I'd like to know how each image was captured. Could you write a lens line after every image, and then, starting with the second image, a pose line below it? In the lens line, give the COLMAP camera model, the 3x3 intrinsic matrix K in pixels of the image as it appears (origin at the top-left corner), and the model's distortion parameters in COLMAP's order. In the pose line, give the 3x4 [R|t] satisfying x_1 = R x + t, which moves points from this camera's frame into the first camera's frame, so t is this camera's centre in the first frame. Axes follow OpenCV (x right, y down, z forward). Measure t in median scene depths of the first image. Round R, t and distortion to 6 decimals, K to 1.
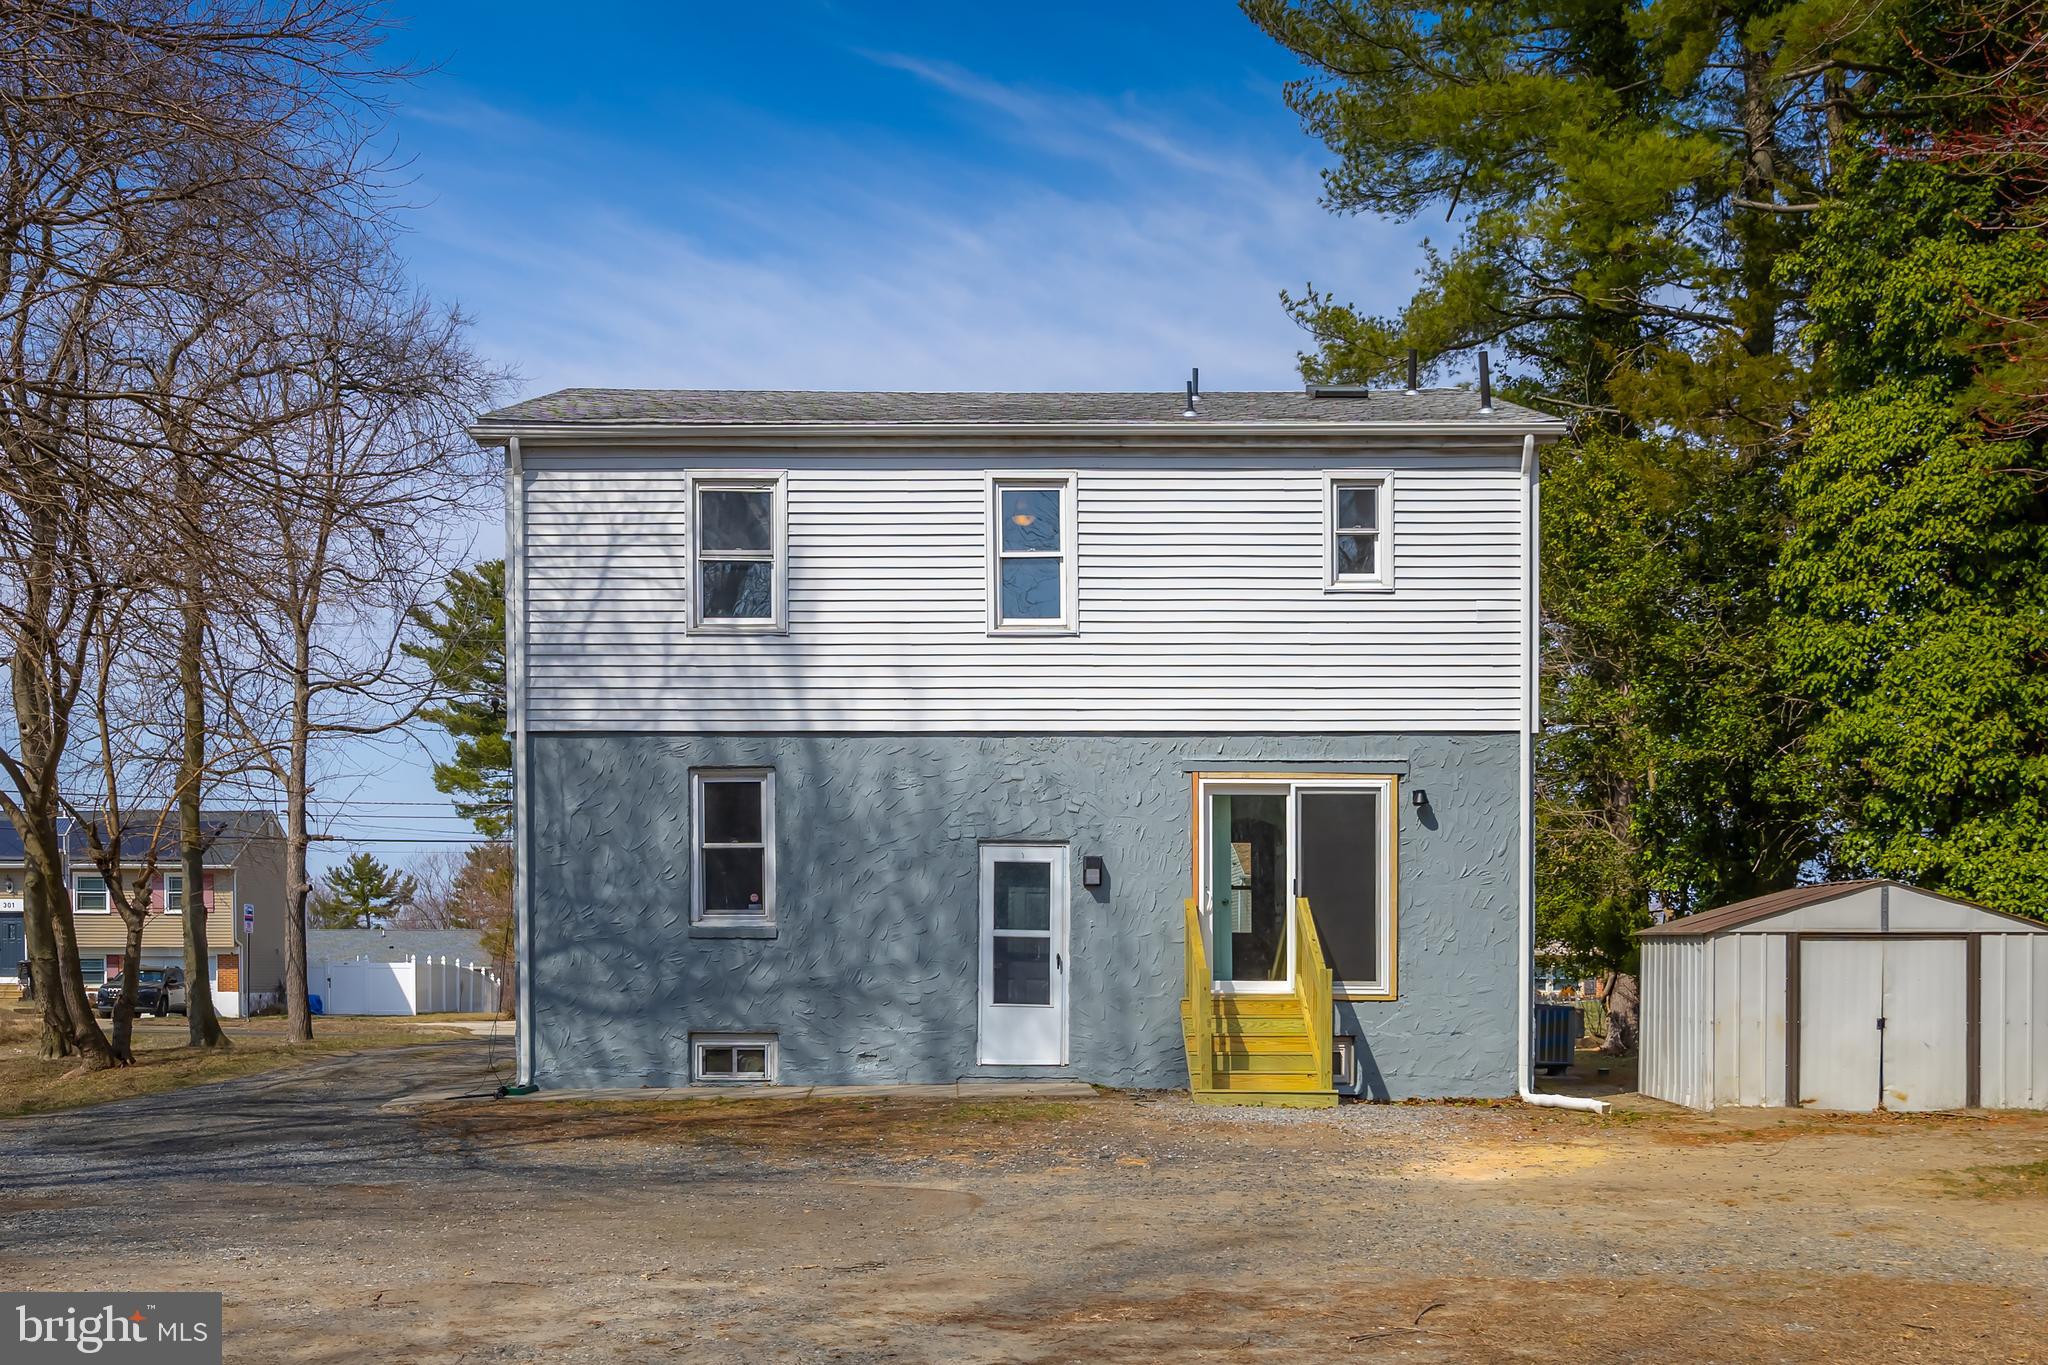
lens RADIAL K [[2255.5, 0, 1024.0], [0, 2255.5, 682.5], [0, 0, 1]] dist [0.057624, -0.002541]
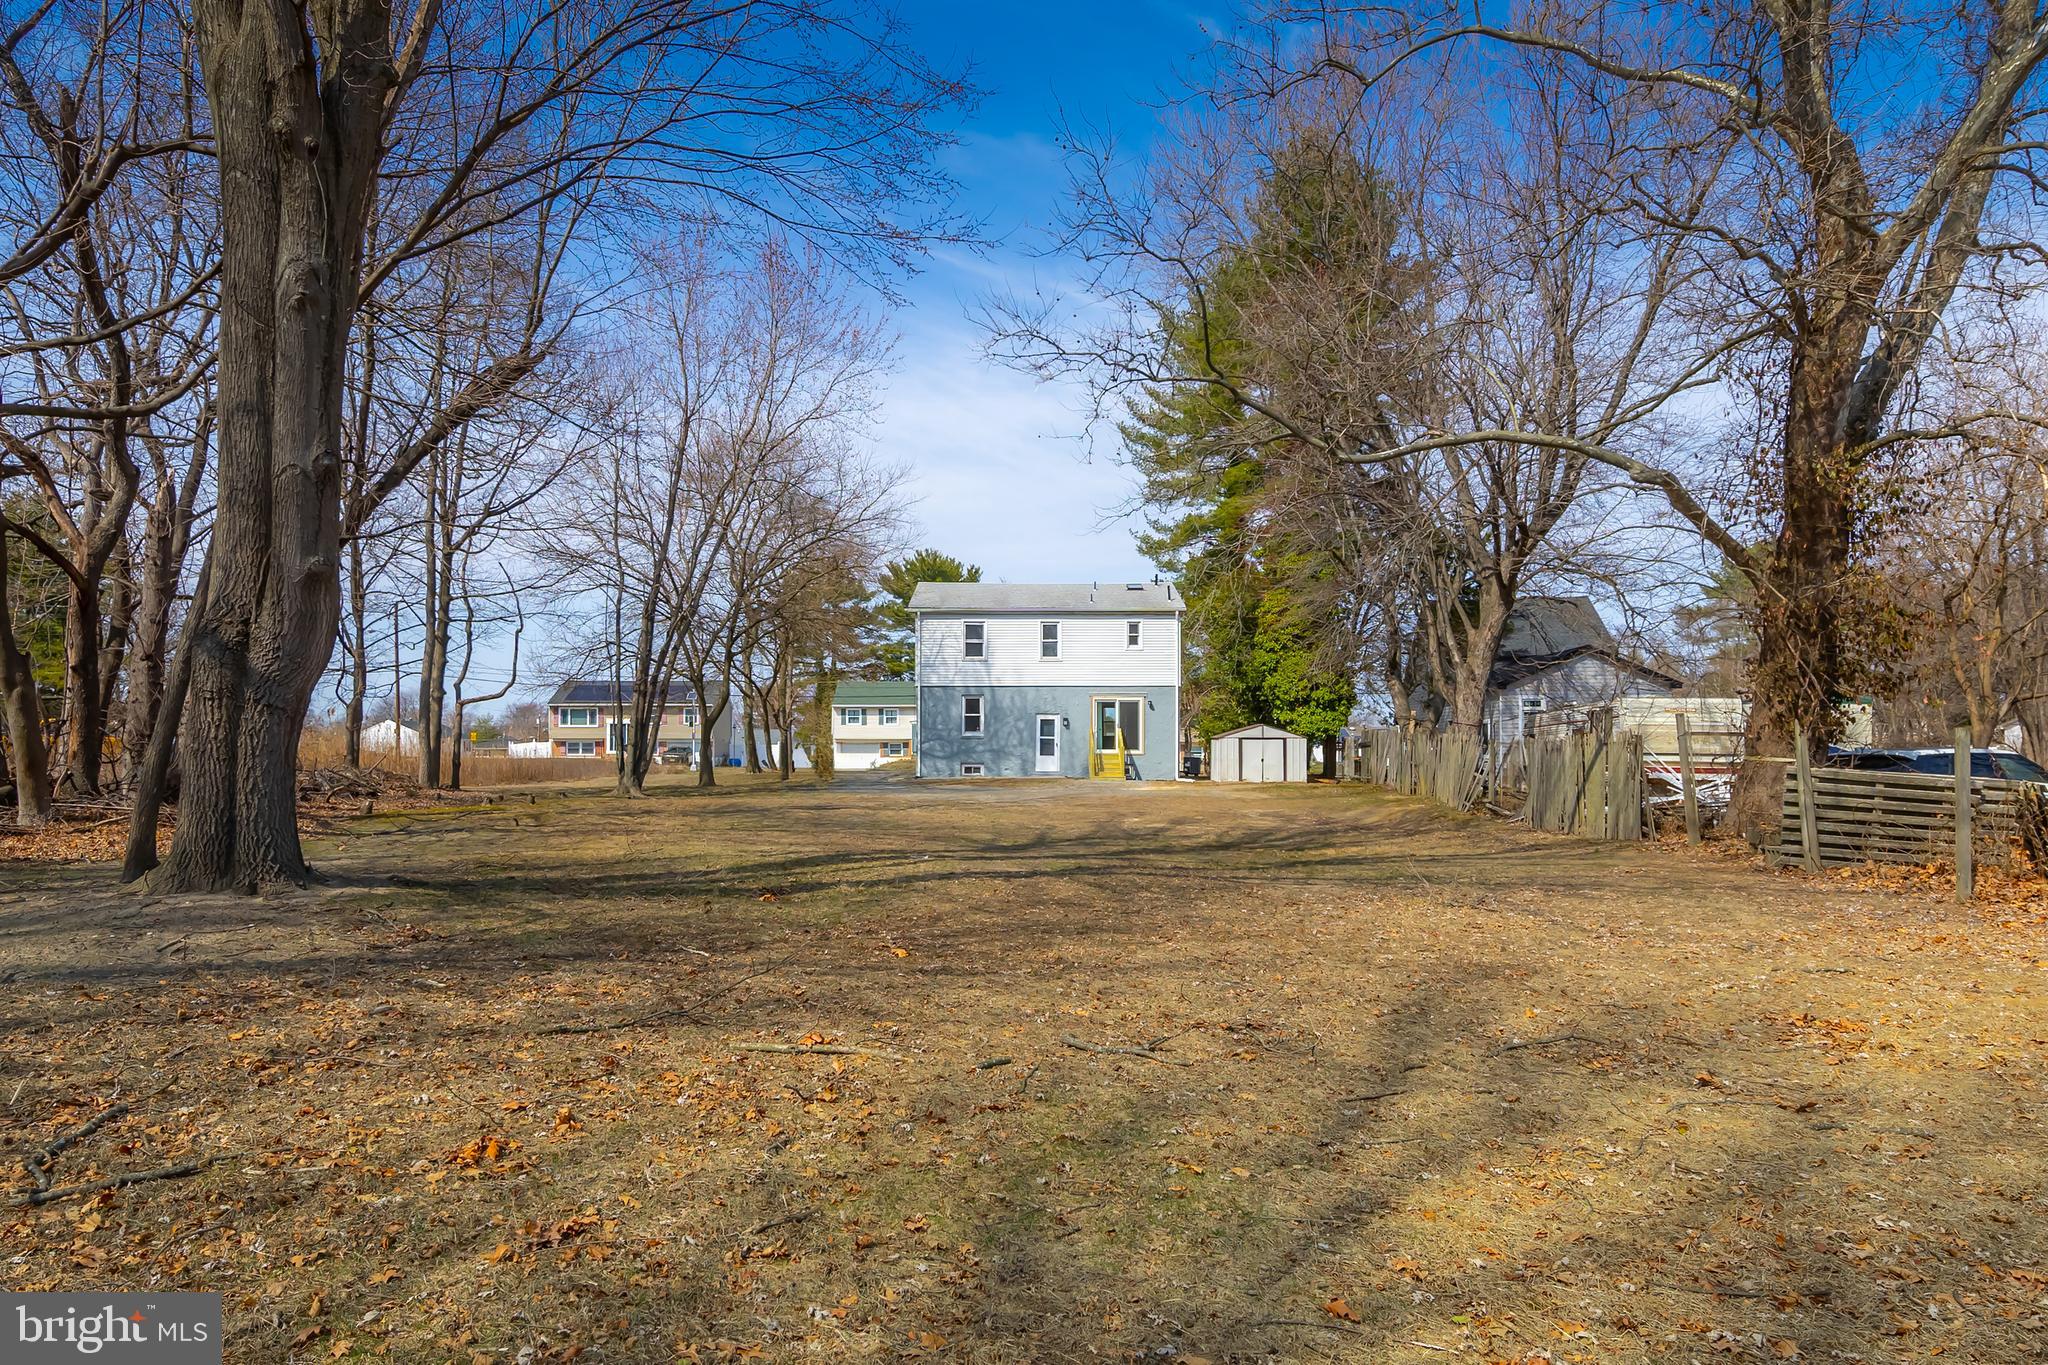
lens RADIAL K [[1231.2, 0, 1024.0], [0, 1231.2, 682.5], [0, 0, 1]] dist [0.000047, -0.000006]
pose [[0.999993, 0.002034, -0.003142, -0.034294], [-0.001811, 0.997587, 0.069399, -0.130031], [0.003276, -0.069393, 0.997584, -1.106074]]
